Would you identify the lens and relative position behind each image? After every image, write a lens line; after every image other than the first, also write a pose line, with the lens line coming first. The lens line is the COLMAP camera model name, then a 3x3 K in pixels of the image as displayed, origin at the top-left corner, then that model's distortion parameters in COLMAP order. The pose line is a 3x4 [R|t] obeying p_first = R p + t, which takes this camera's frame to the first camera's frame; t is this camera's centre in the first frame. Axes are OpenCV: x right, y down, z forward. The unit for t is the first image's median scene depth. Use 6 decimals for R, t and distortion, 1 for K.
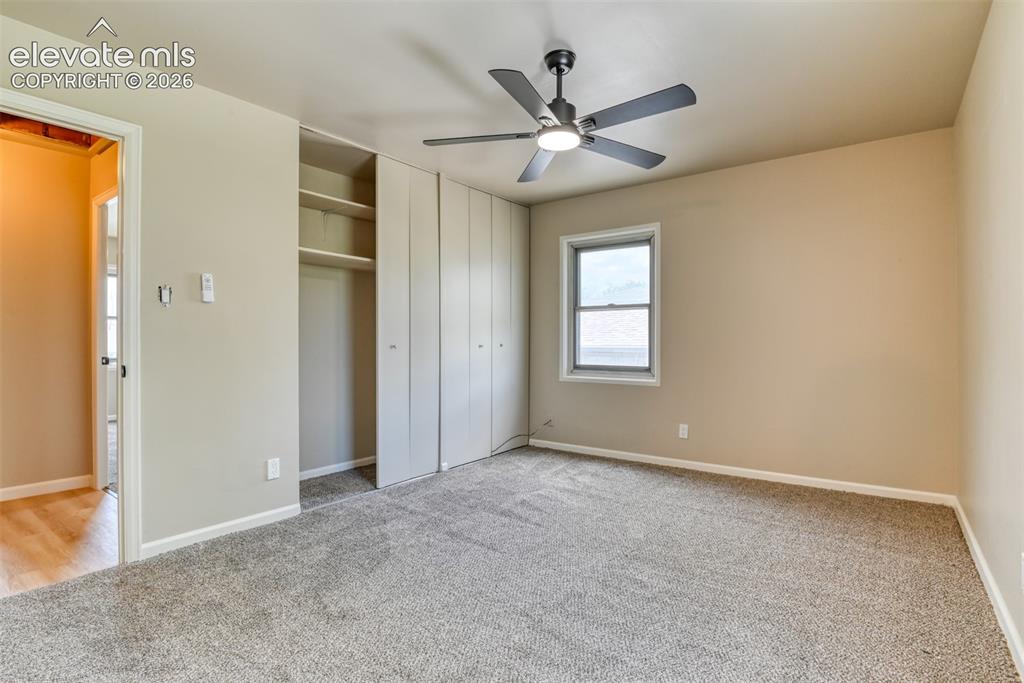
lens RADIAL K [[504.0, 0, 514.8], [0, 504.0, 338.4], [0, 0, 1]] dist [-0.020347, -0.002991]
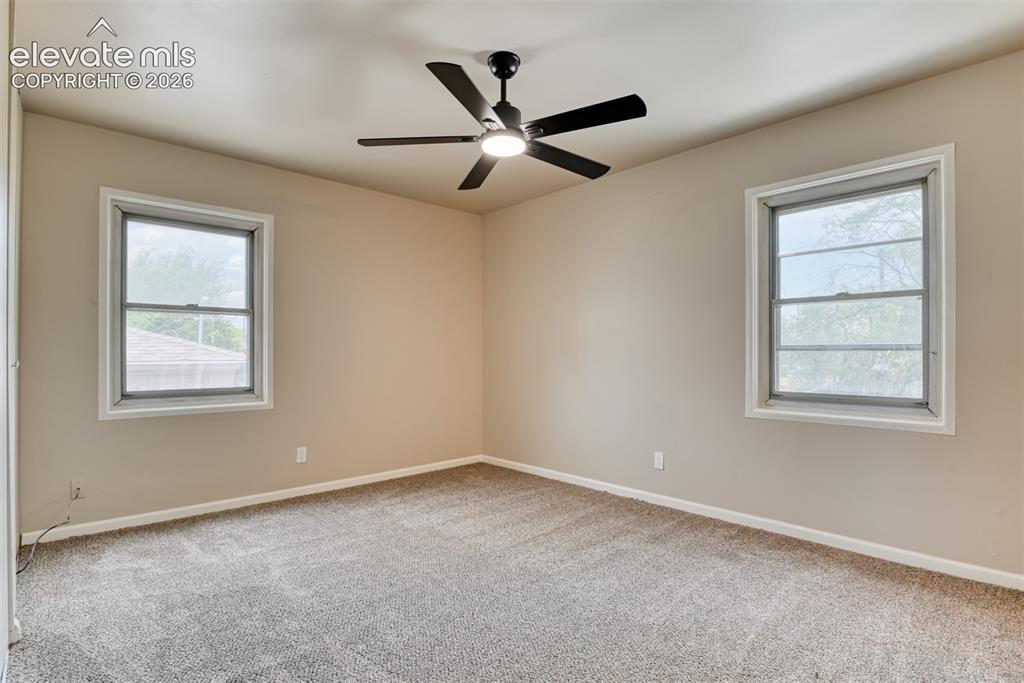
lens RADIAL K [[504.0, 0, 514.5], [0, 504.0, 346.6], [0, 0, 1]] dist [-0.020347, -0.002991]
pose [[0.180904, 0.015317, 0.983381, -0.458830], [-0.000890, 0.999881, -0.015411, 0.003600], [-0.983500, 0.001913, 0.180896, 0.433650]]
